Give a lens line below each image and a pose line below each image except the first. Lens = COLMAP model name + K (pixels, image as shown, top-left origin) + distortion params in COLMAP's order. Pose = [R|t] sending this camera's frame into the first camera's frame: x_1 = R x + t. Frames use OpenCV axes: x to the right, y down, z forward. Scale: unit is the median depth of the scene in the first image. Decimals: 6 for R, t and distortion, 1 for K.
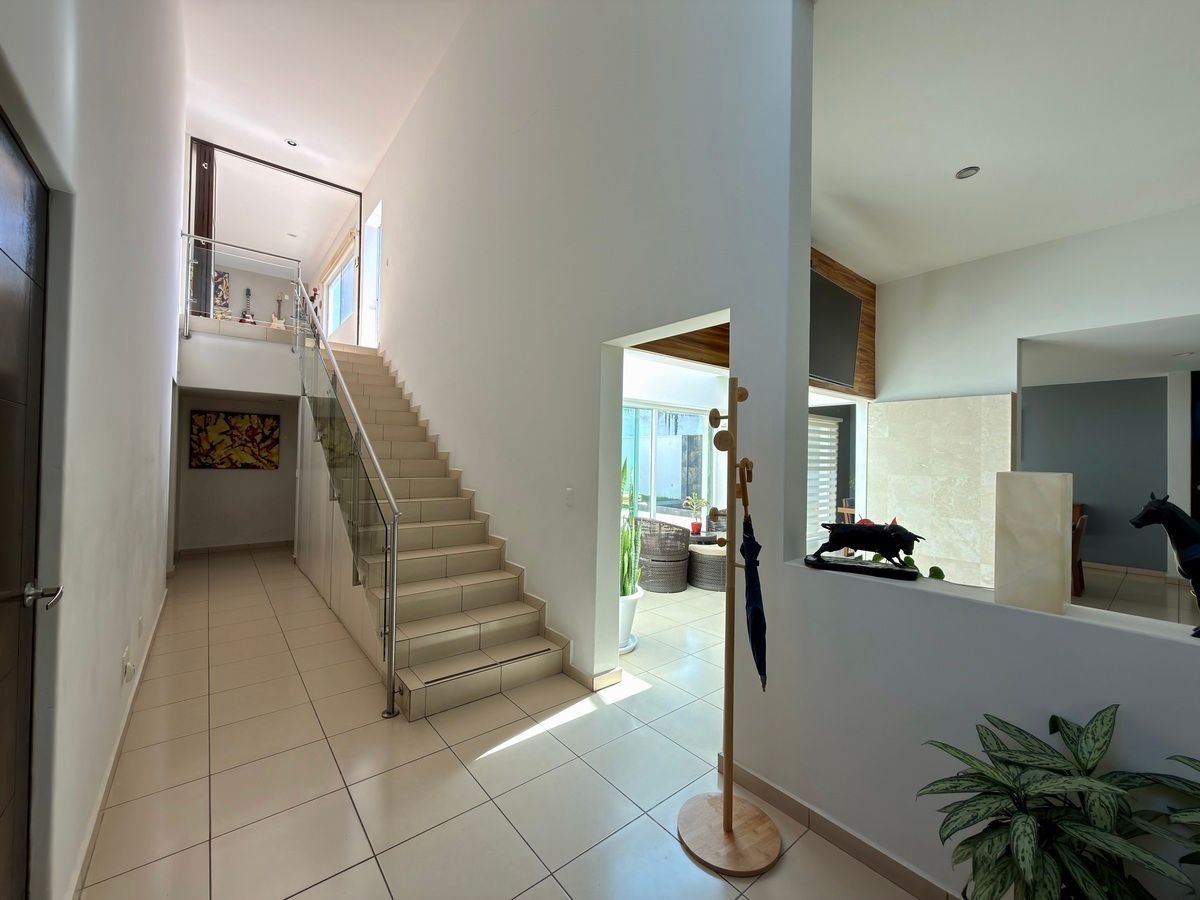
lens RADIAL K [[479.9, 0, 599.8], [0, 479.9, 448.5], [0, 0, 1]] dist [0.002894, -0.000546]
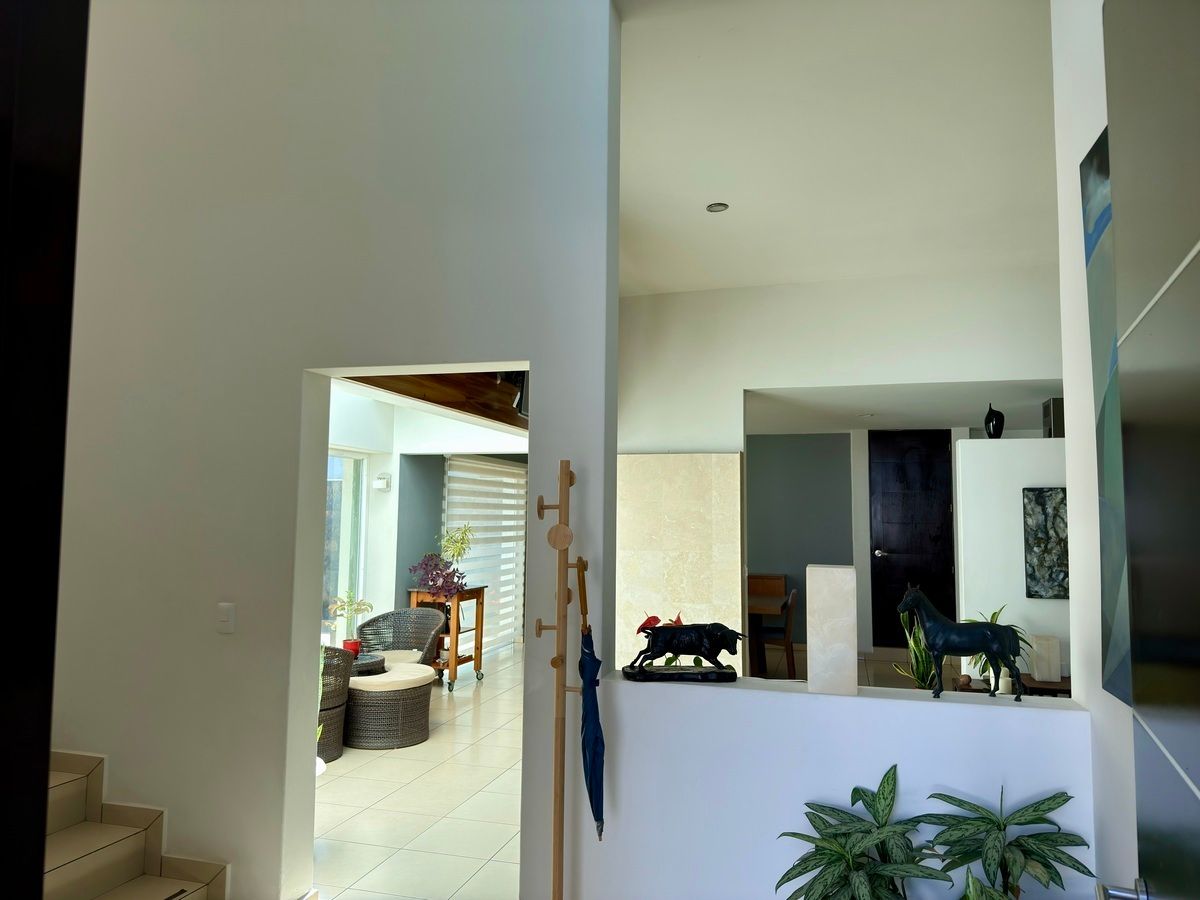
lens RADIAL K [[846.2, 0, 602.5], [0, 846.2, 442.0], [0, 0, 1]] dist [0.039526, -0.051065]
pose [[0.820443, 0.039179, 0.570384, -0.476955], [-0.002355, 0.997872, -0.065154, -0.077475], [-0.571723, 0.052112, 0.818790, -0.221005]]
